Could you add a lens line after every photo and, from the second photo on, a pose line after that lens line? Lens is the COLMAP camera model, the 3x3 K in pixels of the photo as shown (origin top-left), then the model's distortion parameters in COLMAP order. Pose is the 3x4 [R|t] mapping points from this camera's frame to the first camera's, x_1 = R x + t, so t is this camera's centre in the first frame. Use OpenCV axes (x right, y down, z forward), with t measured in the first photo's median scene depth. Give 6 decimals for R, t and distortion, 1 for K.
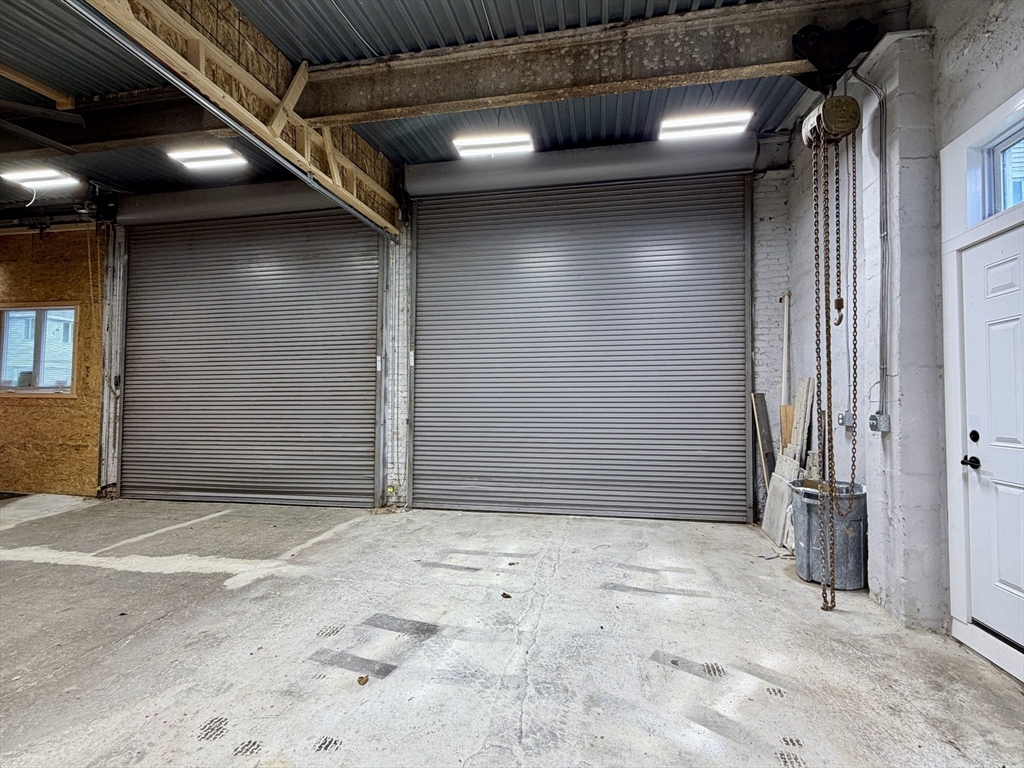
lens RADIAL K [[502.0, 0, 509.8], [0, 502.0, 379.6], [0, 0, 1]] dist [0.004394, 0.000562]
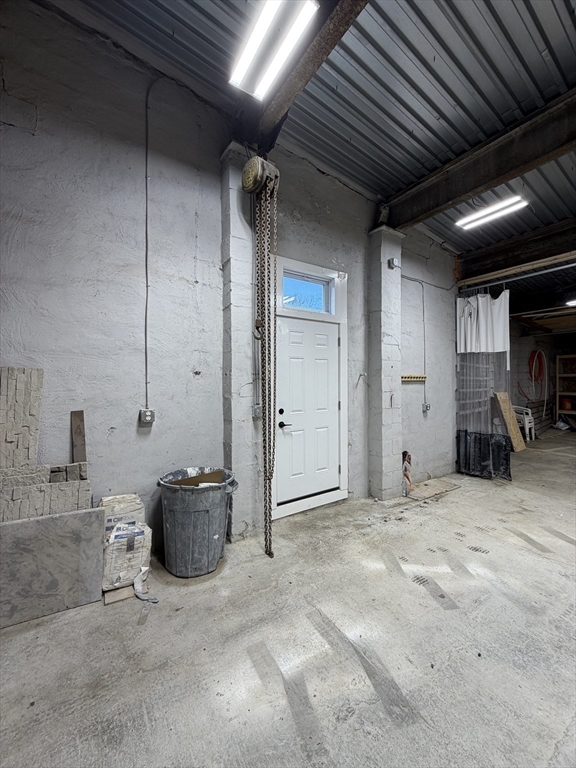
lens RADIAL K [[304.8, 0, 288.7], [0, 304.8, 381.9], [0, 0, 1]] dist [0.000457, 0.000058]
pose [[-0.702894, -0.010940, 0.711211, 0.037648], [-0.036331, 0.999129, -0.020537, 0.017273], [-0.710366, -0.040274, -0.702679, 1.732922]]
